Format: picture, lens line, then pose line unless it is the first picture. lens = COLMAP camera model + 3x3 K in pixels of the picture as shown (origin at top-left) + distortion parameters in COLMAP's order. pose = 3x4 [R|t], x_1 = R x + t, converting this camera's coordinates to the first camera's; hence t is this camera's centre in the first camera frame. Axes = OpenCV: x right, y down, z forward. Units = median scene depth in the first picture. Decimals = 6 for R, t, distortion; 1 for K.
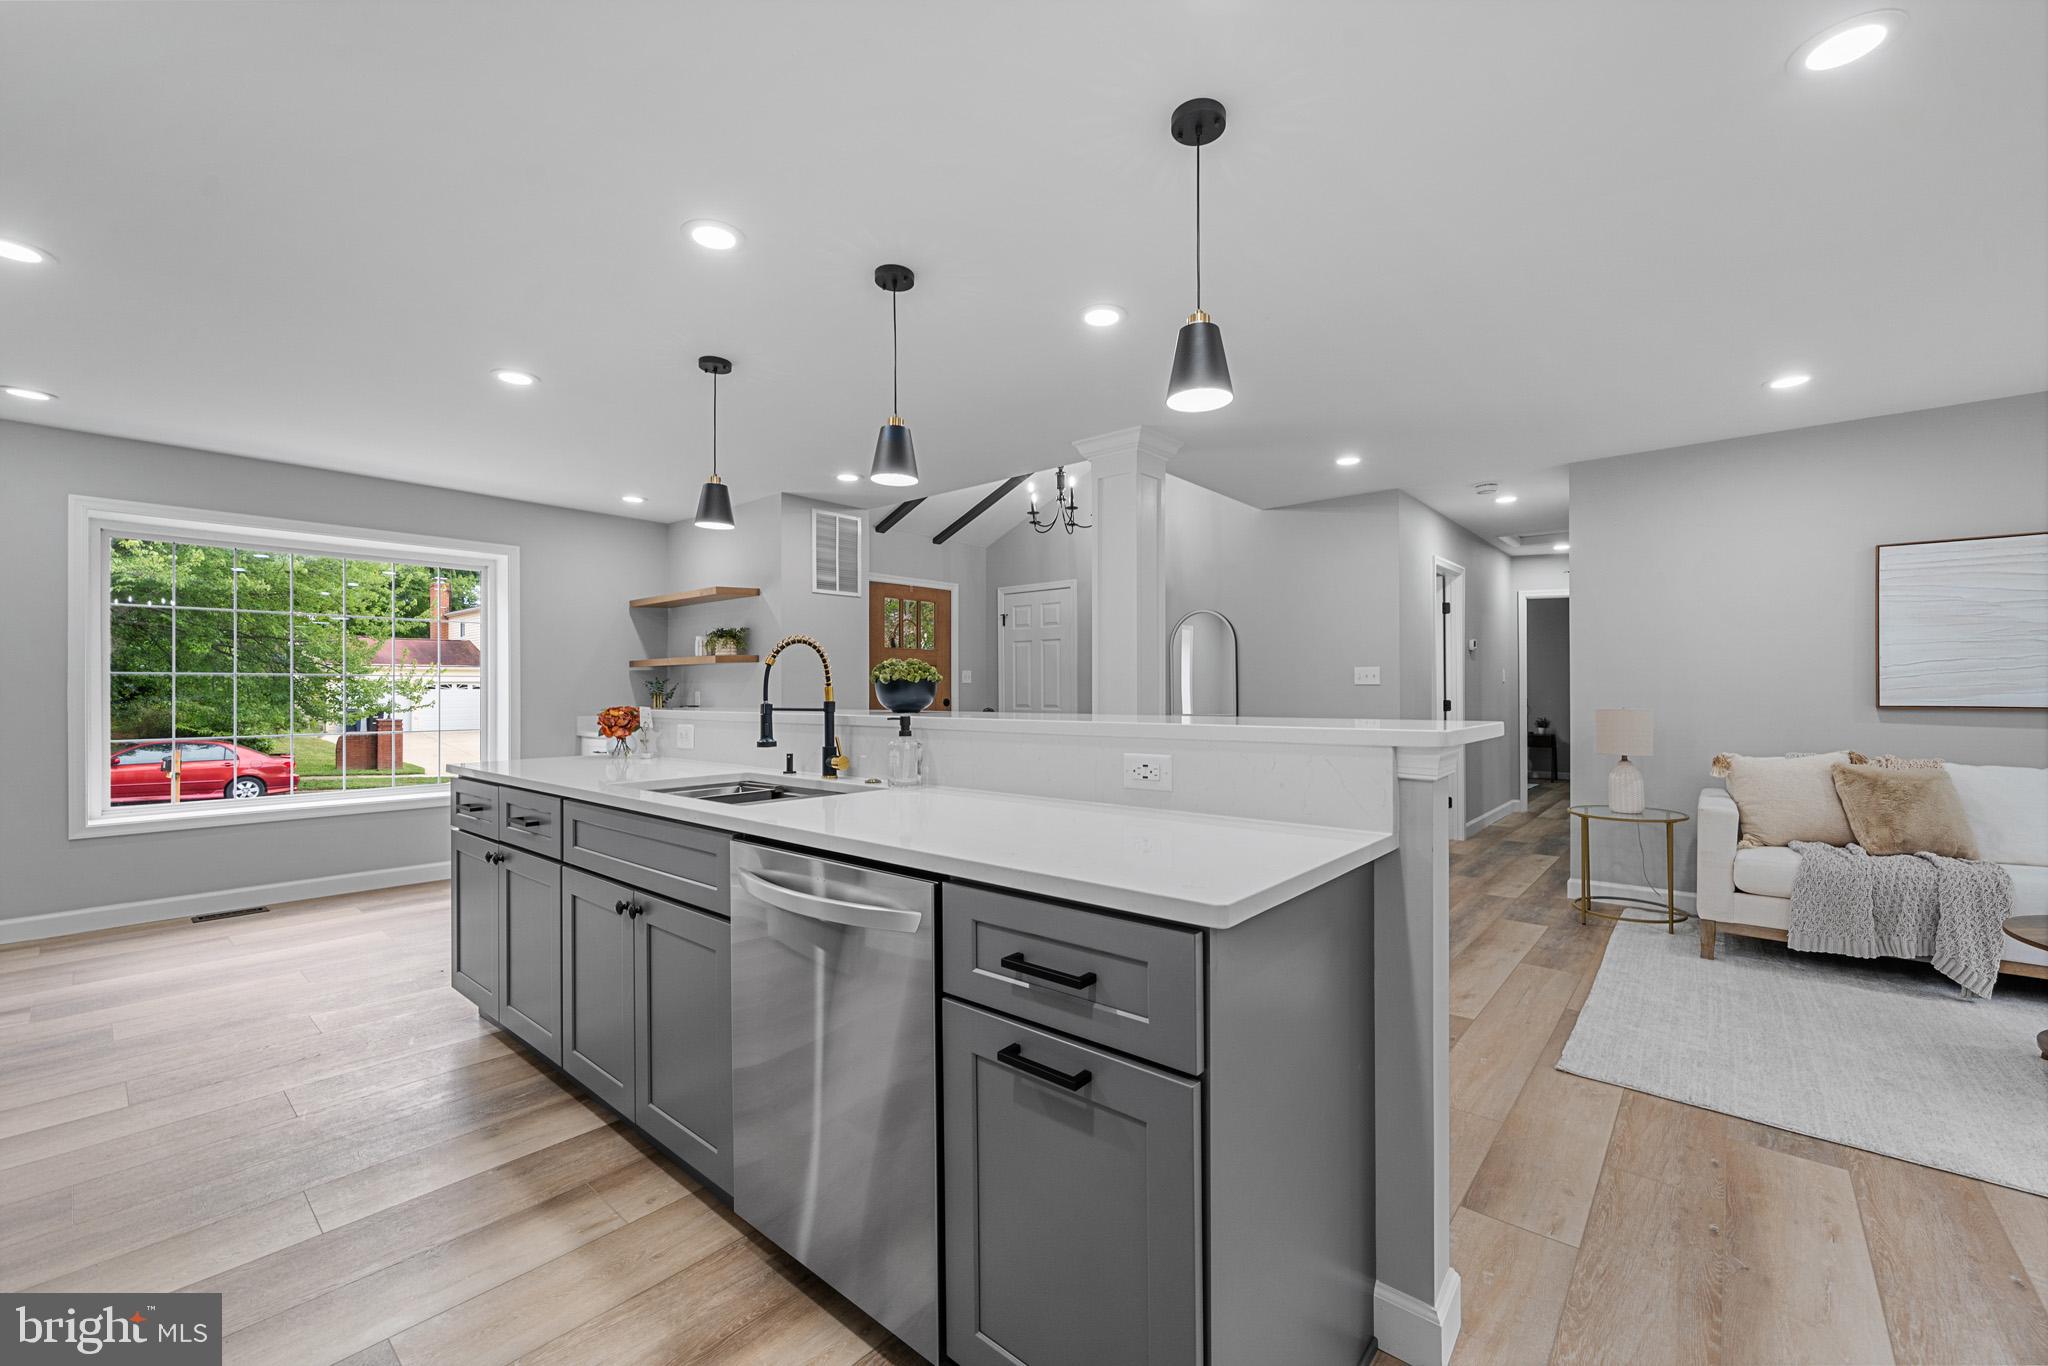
lens RADIAL K [[836.8, 0, 1030.3], [0, 836.8, 688.0], [0, 0, 1]] dist [-0.002820, 0.001444]
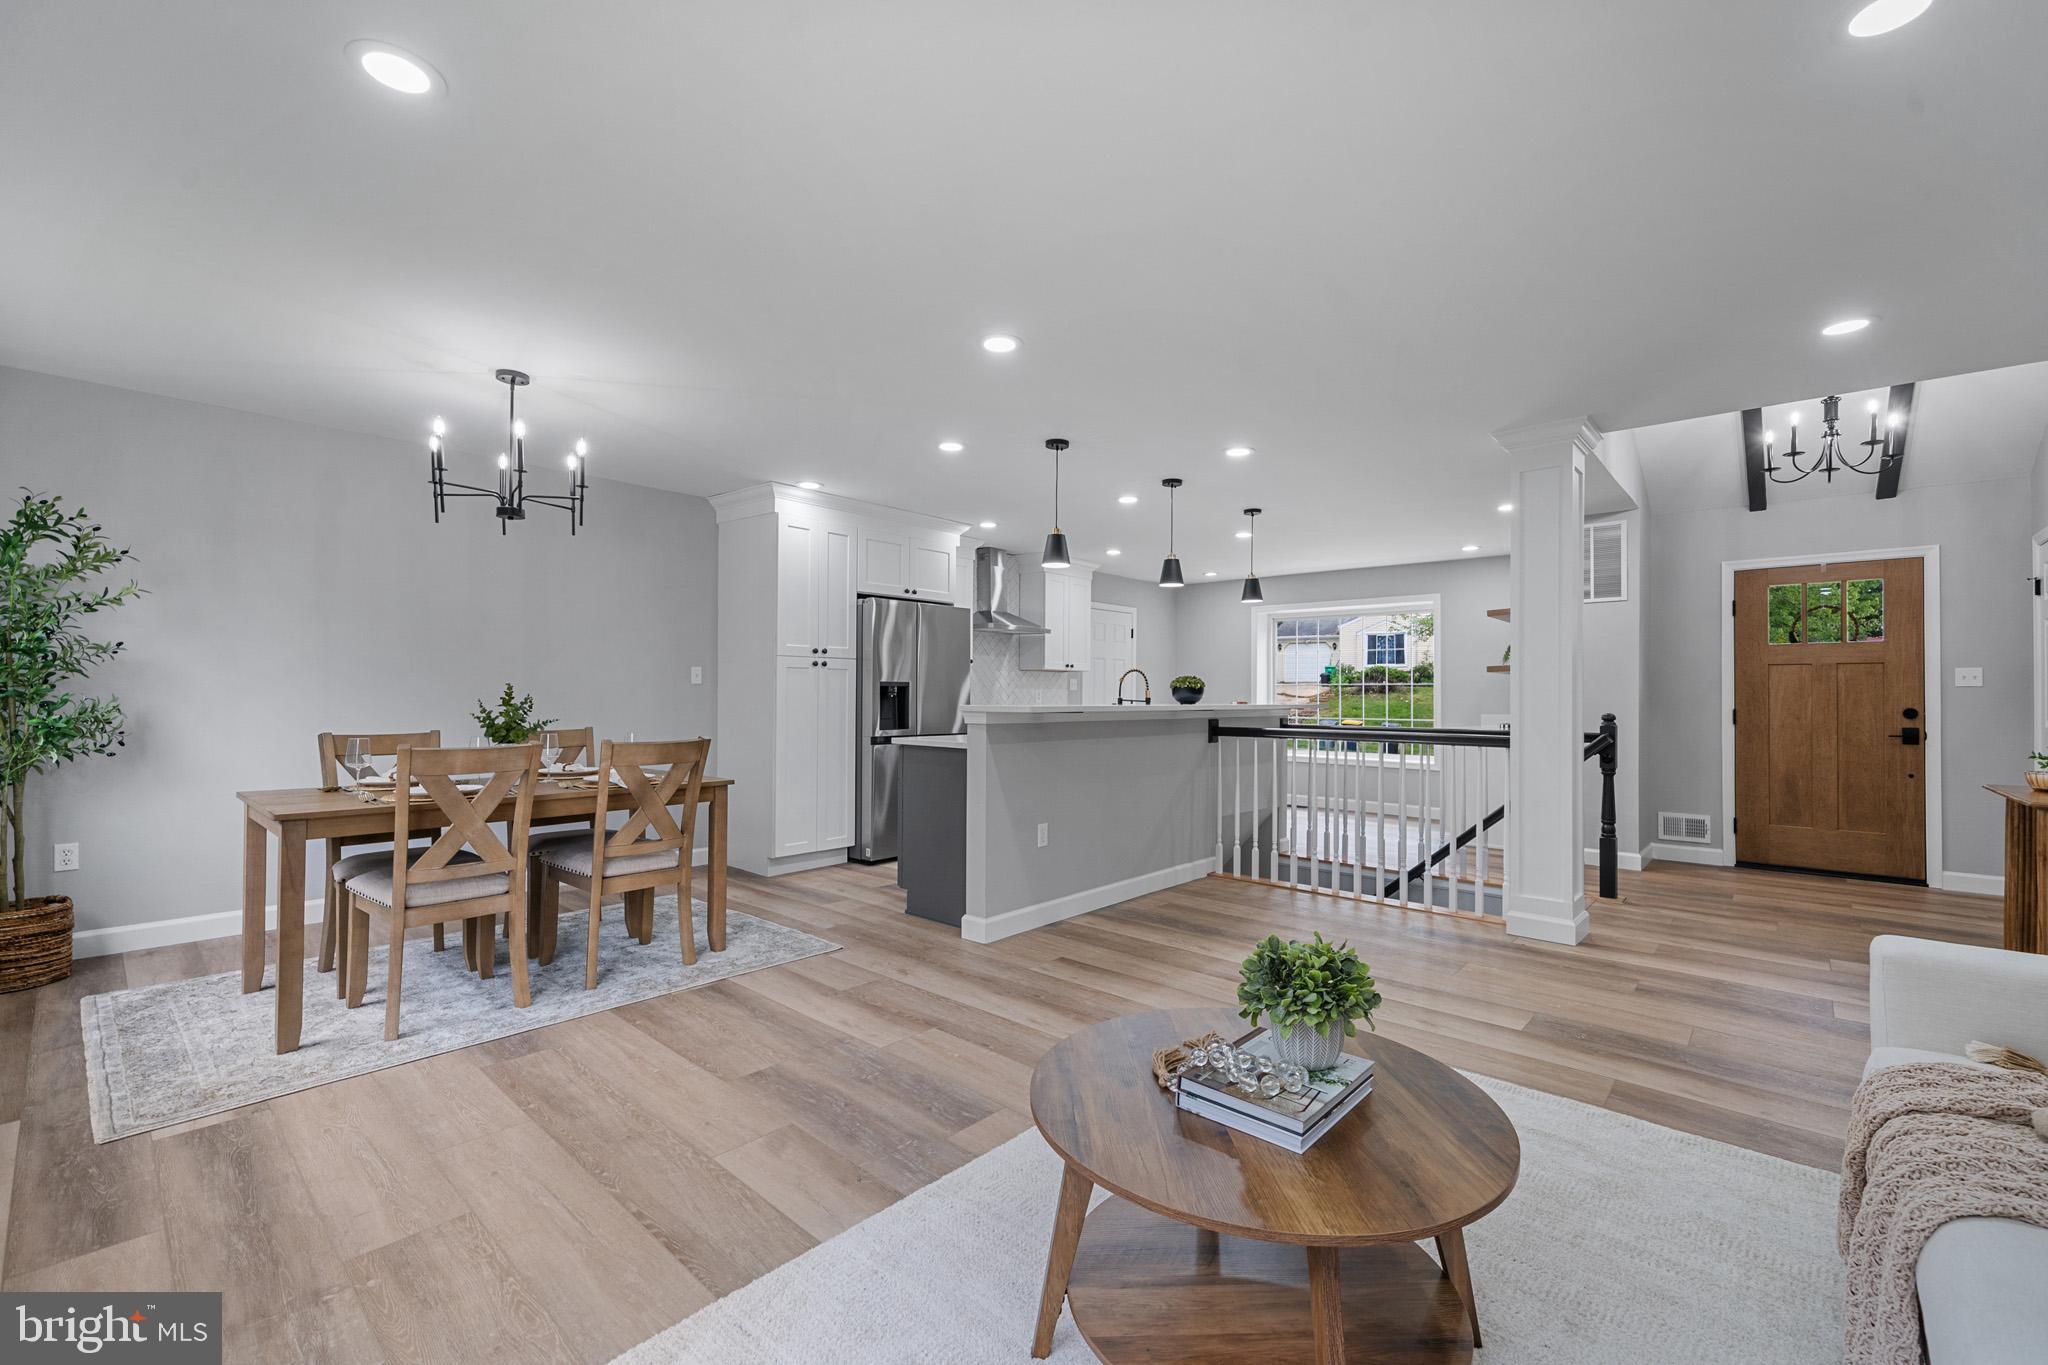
lens RADIAL K [[836.8, 0, 1018.6], [0, 836.8, 696.4], [0, 0, 1]] dist [-0.002820, 0.001444]
pose [[-0.041377, 0.004260, -0.999135, 1.220302], [-0.001626, 0.999989, 0.004331, 0.002682], [0.999142, 0.001804, -0.041370, 0.486356]]
